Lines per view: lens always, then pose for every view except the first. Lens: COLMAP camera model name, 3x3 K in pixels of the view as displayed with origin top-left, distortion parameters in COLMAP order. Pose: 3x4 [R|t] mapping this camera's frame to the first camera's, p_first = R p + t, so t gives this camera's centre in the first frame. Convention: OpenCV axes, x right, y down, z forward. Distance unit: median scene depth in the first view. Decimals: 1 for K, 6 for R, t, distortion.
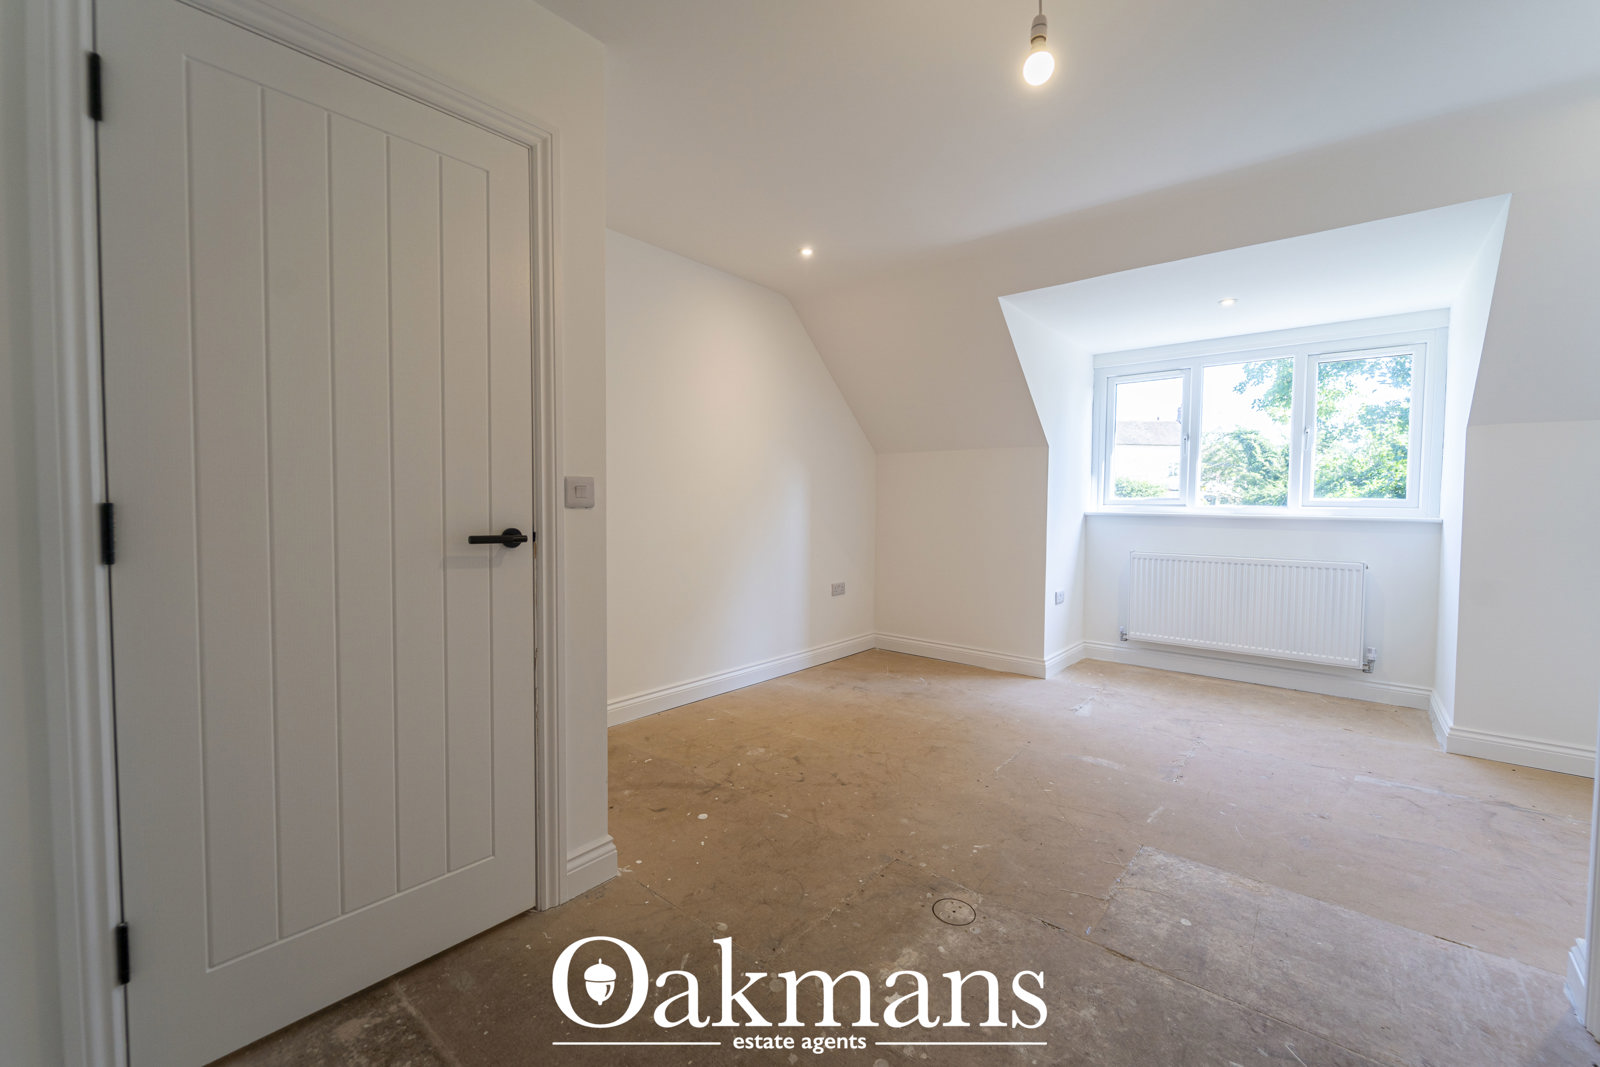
lens RADIAL K [[646.4, 0, 794.8], [0, 646.4, 528.5], [0, 0, 1]] dist [0.002687, -0.002164]
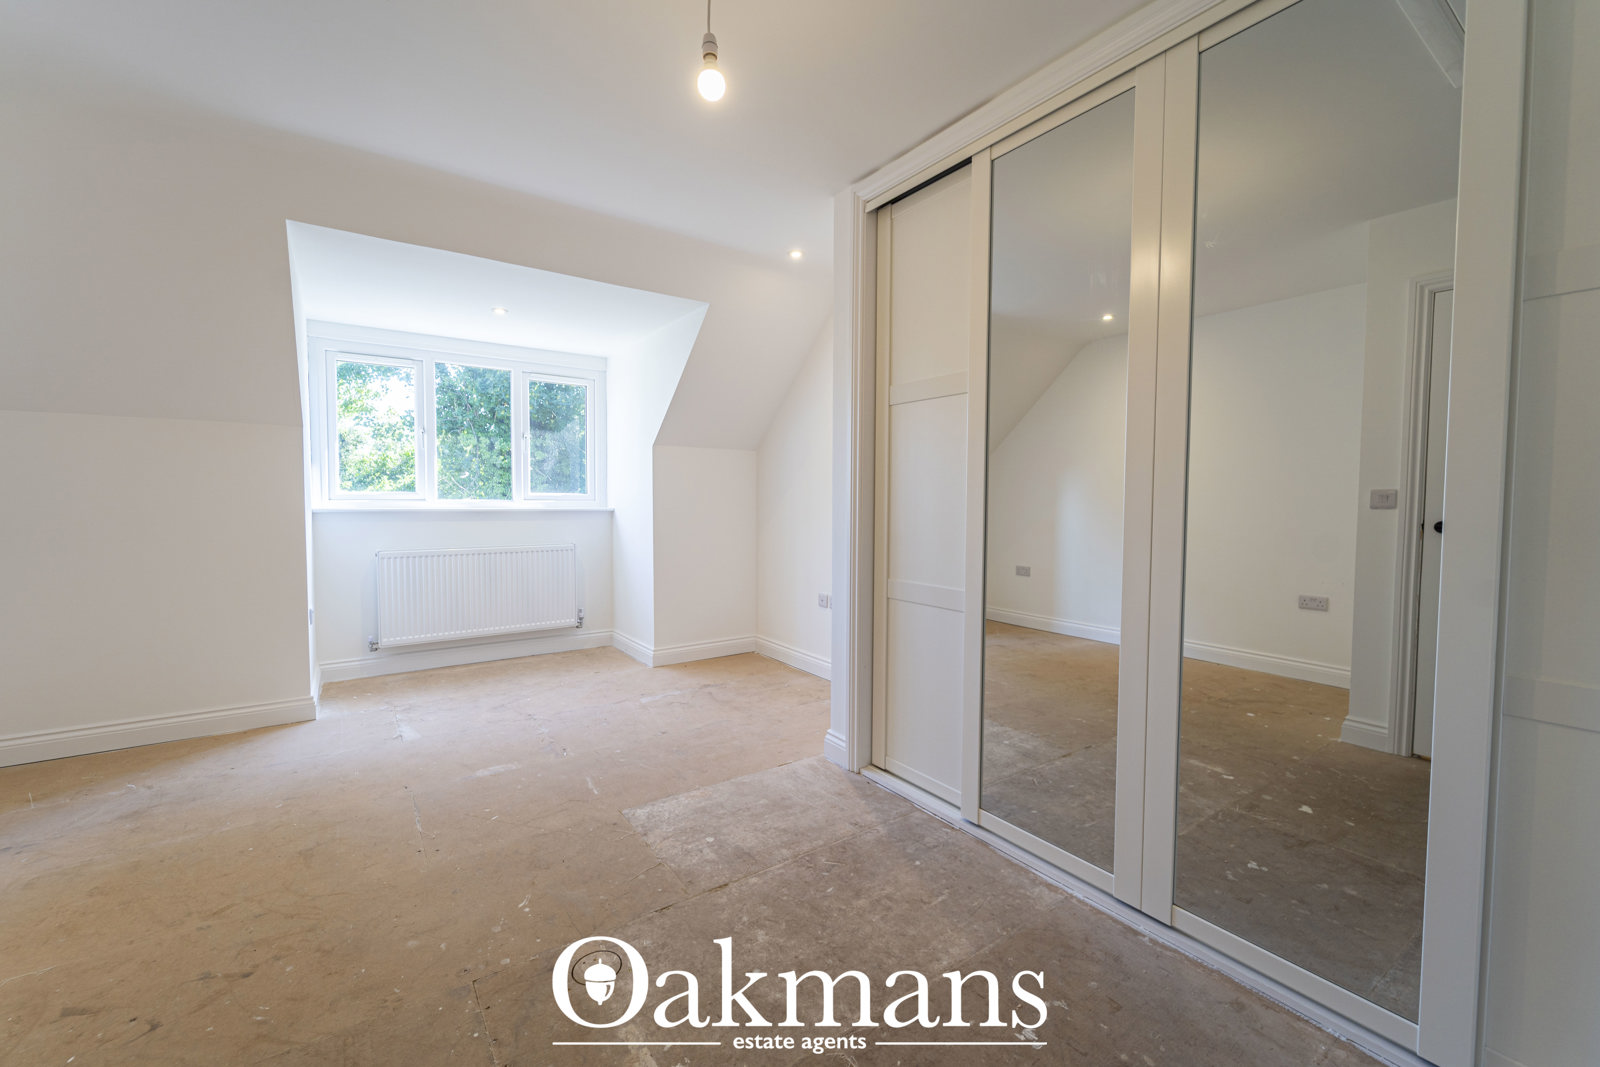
lens RADIAL K [[646.4, 0, 794.3], [0, 646.4, 531.2], [0, 0, 1]] dist [0.002687, -0.002164]
pose [[0.252380, -0.055366, 0.966043, -0.320410], [0.038893, 0.998135, 0.047044, -0.019215], [-0.966846, 0.025699, 0.254063, 0.320540]]
